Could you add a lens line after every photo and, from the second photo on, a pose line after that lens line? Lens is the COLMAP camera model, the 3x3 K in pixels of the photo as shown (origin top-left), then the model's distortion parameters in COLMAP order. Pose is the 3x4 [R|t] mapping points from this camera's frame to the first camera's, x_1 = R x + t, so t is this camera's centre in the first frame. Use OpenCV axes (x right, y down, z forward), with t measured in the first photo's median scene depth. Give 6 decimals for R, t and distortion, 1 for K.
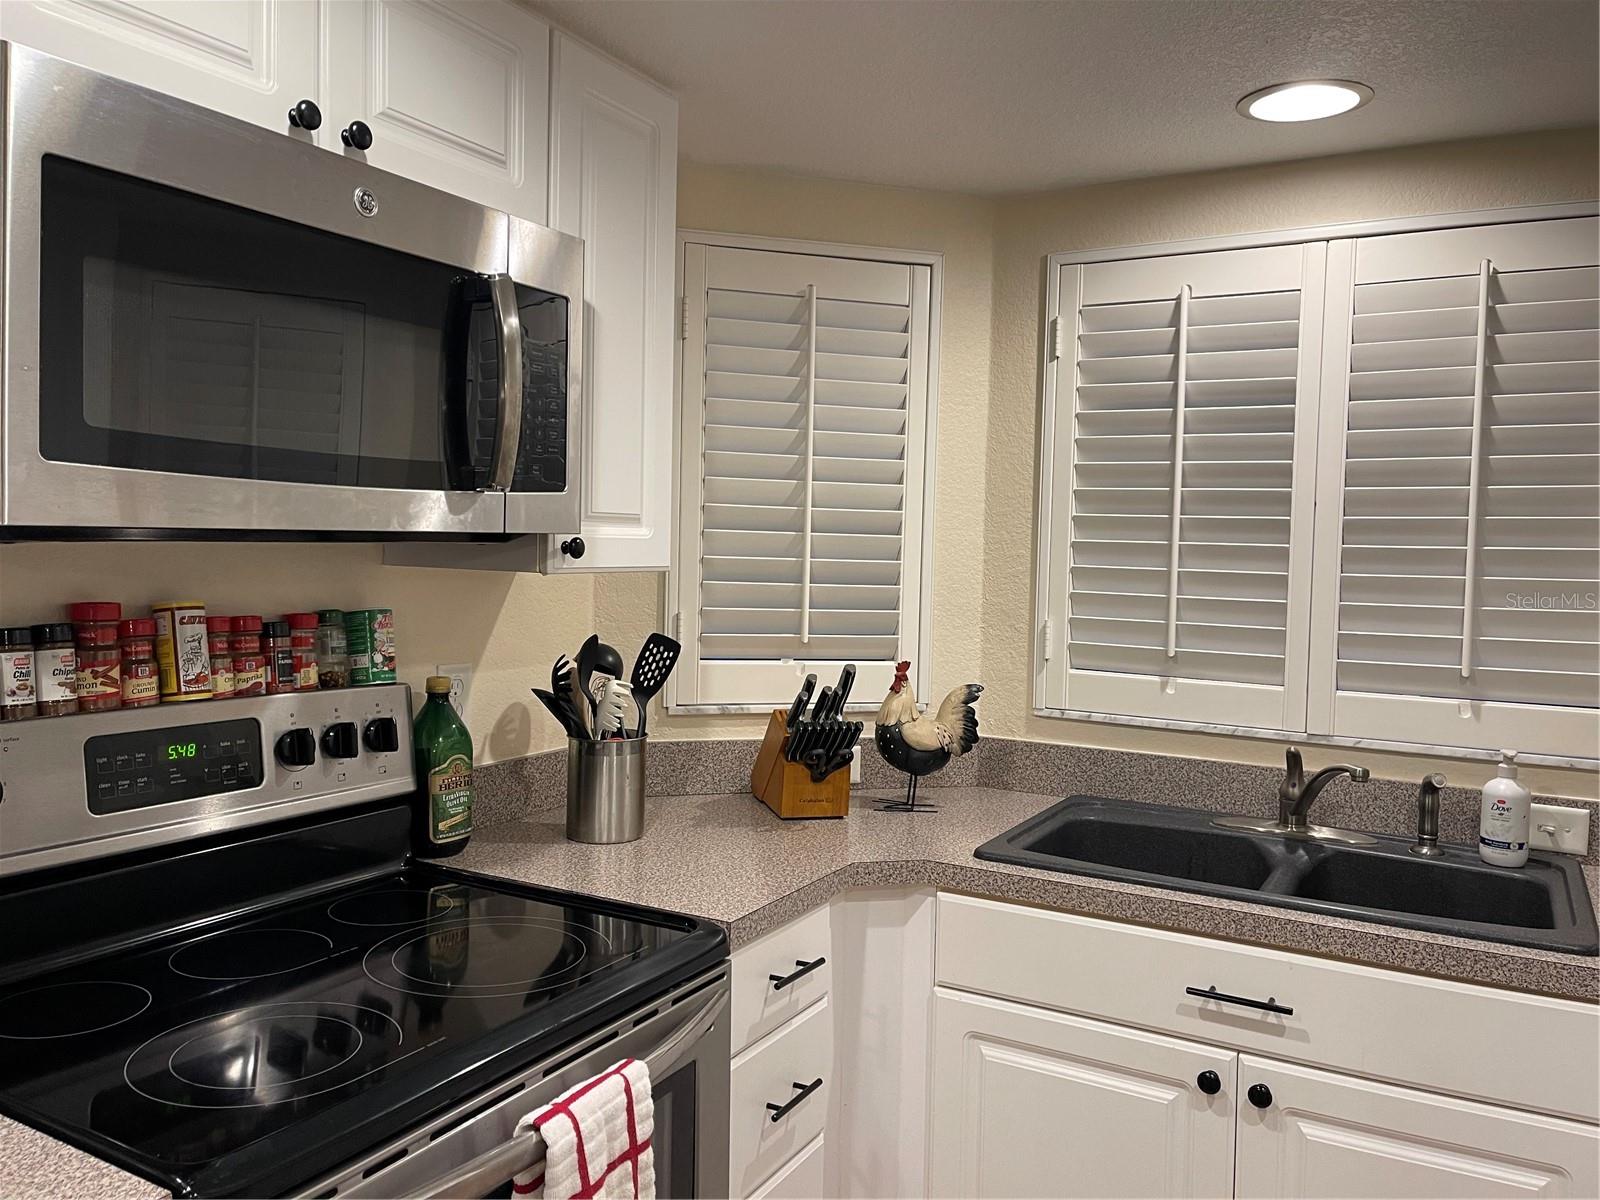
lens RADIAL K [[1206.9, 0, 784.7], [0, 1206.9, 595.7], [0, 0, 1]] dist [0.084108, -0.109144]
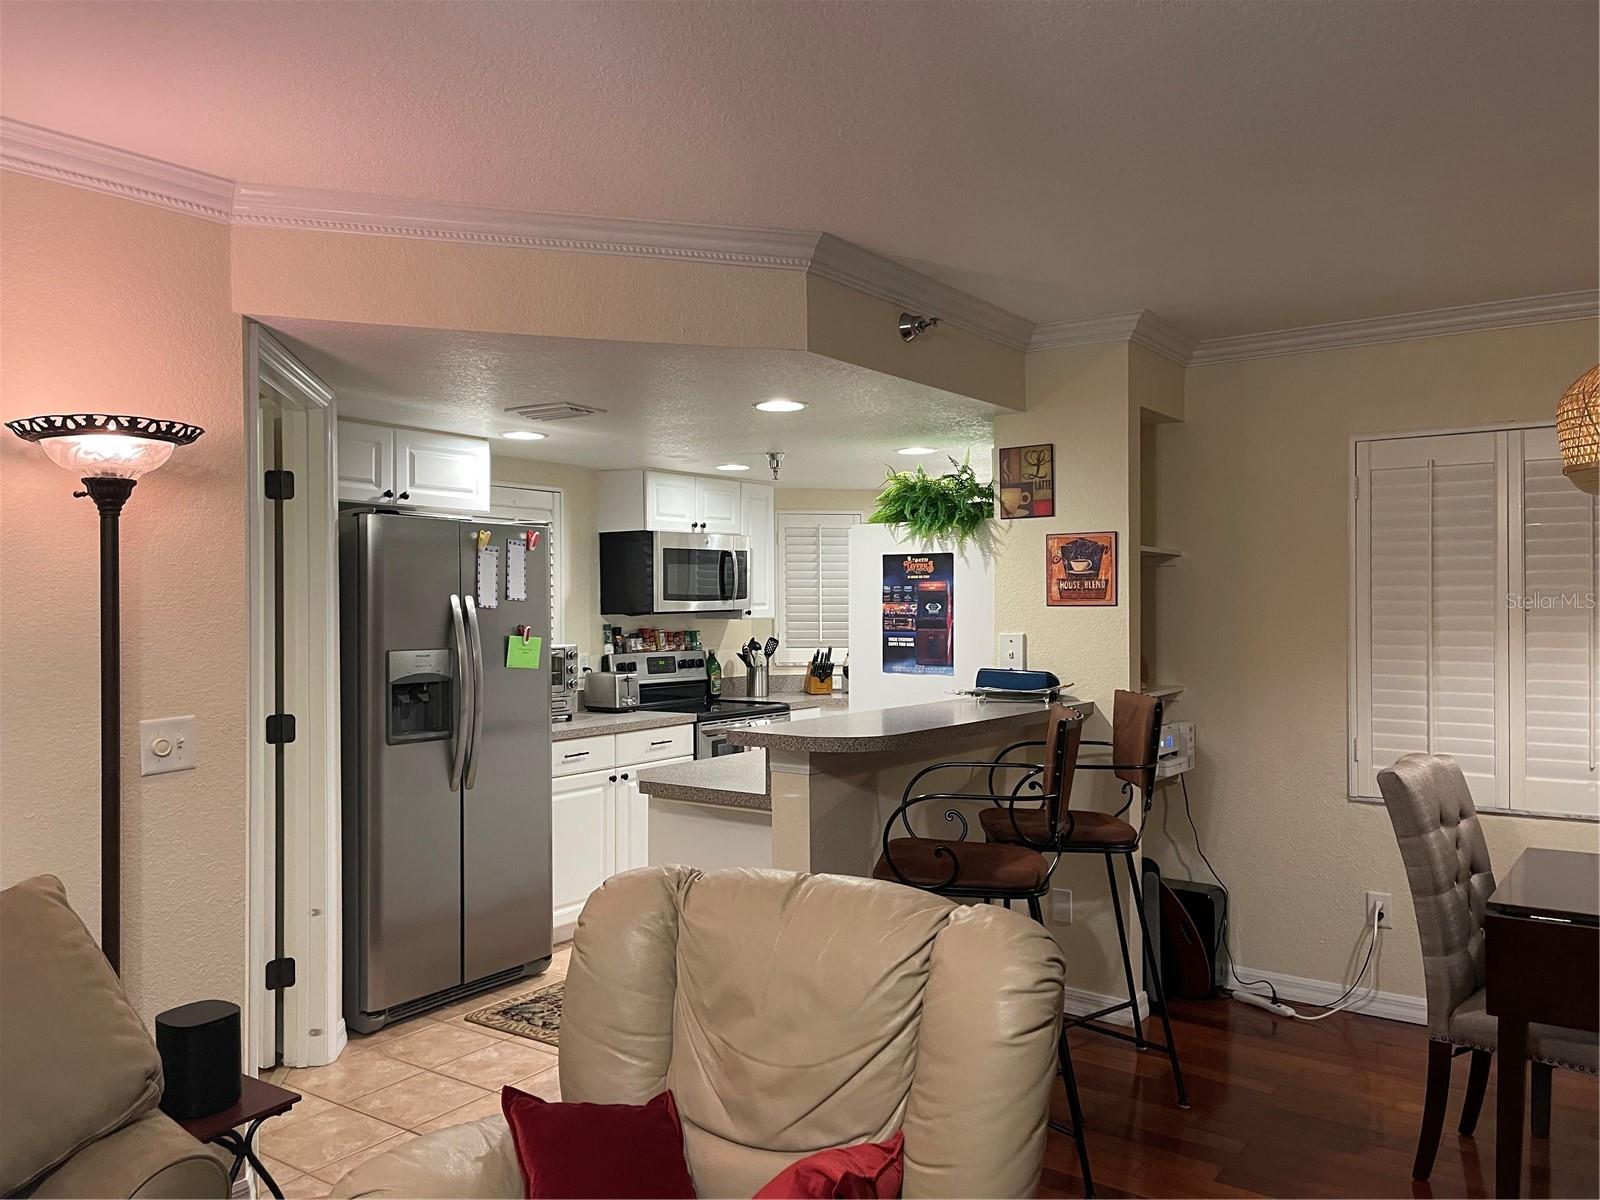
lens RADIAL K [[1206.9, 0, 785.3], [0, 1206.9, 612.5], [0, 0, 1]] dist [0.084108, -0.109144]
pose [[0.994062, -0.029818, -0.104653, 0.286451], [0.025914, 0.998924, -0.038469, 0.092224], [0.105687, 0.035528, 0.993765, -2.335963]]
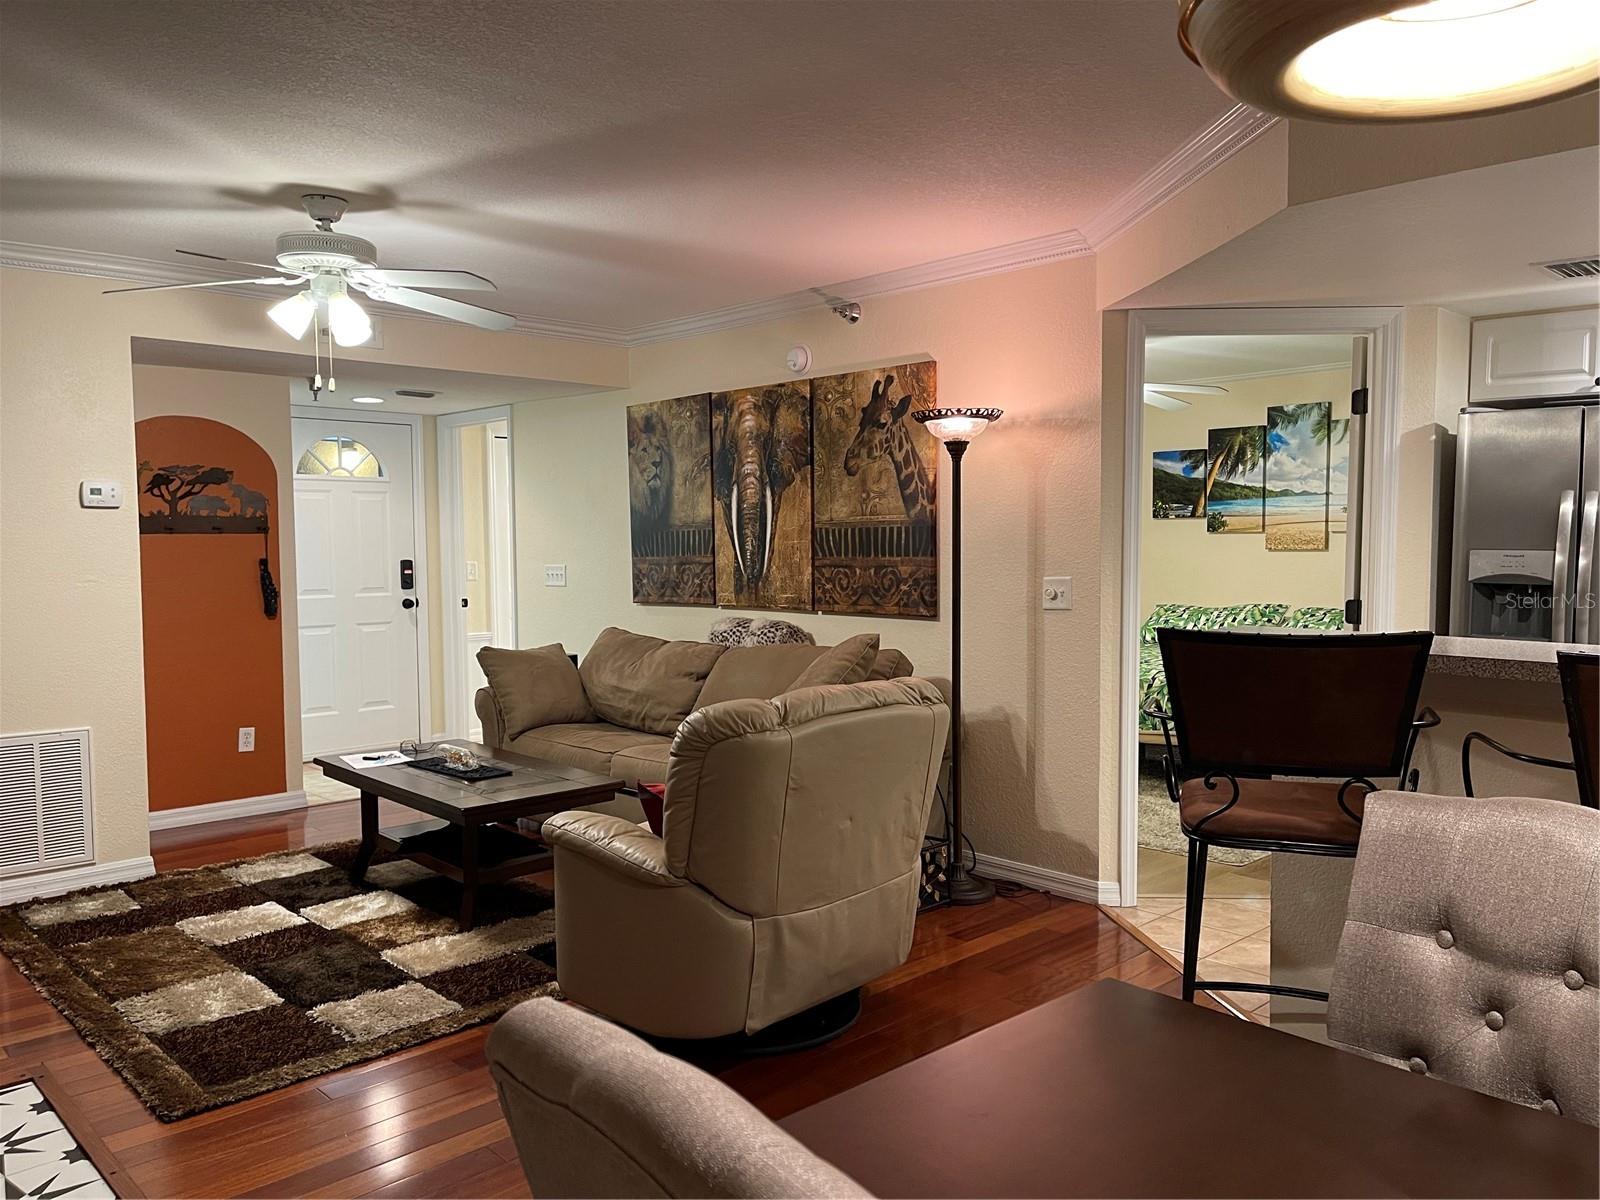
lens RADIAL K [[1206.9, 0, 805.2], [0, 1206.9, 618.1], [0, 0, 1]] dist [0.084108, -0.109144]
pose [[-0.280452, 0.038105, -0.959111, 1.688775], [-0.043725, 0.997667, 0.052422, 0.117974], [0.958872, 0.056639, -0.278132, -0.901070]]
